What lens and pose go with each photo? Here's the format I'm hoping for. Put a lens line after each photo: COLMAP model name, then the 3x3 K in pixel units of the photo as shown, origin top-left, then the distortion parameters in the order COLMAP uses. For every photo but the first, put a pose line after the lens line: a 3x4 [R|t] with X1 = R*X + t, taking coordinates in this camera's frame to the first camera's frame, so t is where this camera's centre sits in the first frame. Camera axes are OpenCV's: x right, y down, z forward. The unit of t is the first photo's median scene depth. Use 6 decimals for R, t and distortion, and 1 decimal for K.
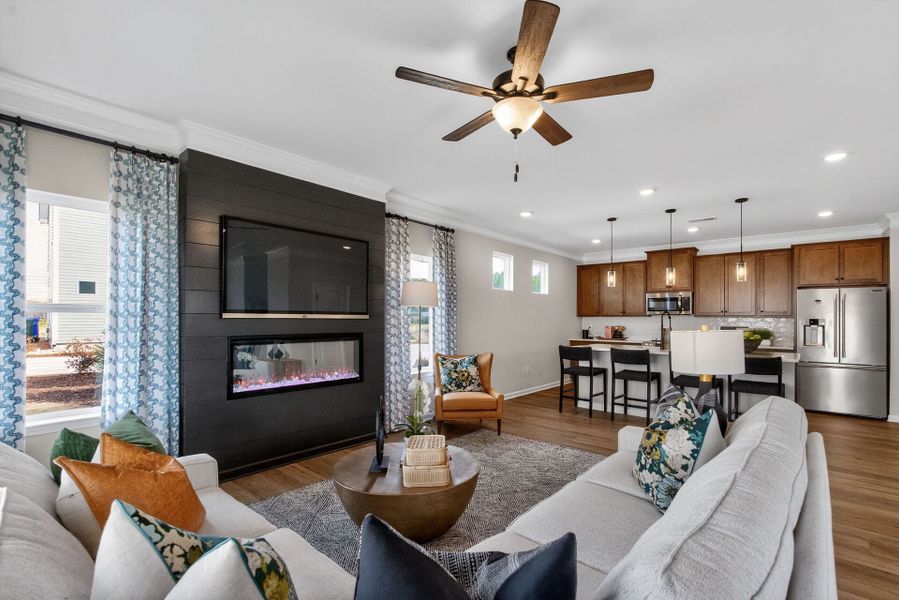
lens RADIAL K [[412.6, 0, 434.9], [0, 412.6, 310.0], [0, 0, 1]] dist [0.011764, -0.002057]
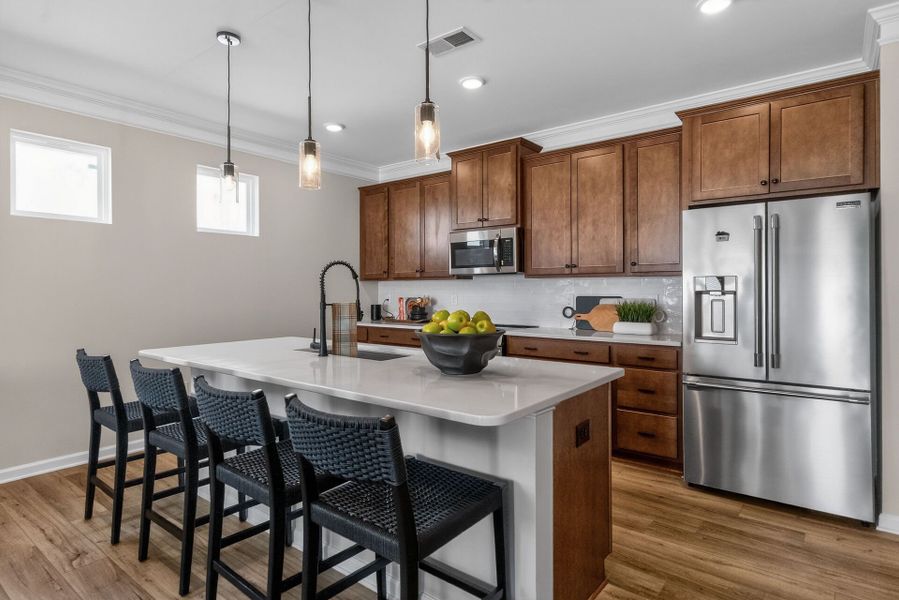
lens RADIAL K [[485.6, 0, 428.9], [0, 485.6, 283.5], [0, 0, 1]] dist [0.006024, 0.001380]
pose [[0.998365, -0.011670, 0.055951, 0.519265], [0.010952, 0.999854, 0.013117, 0.015836], [-0.056096, -0.012482, 0.998347, 0.455764]]
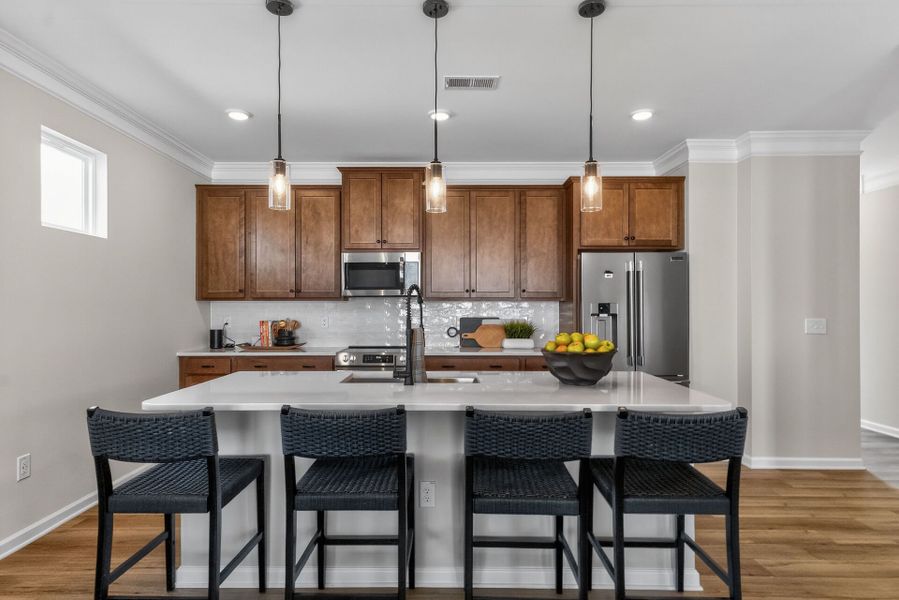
lens RADIAL K [[516.0, 0, 442.0], [0, 516.0, 311.6], [0, 0, 1]] dist [0.005790, 0.000255]
pose [[0.742168, -0.014279, 0.670062, 0.218184], [-0.008787, 0.999480, 0.031032, 0.011004], [-0.670156, -0.028919, 0.741656, 0.537171]]
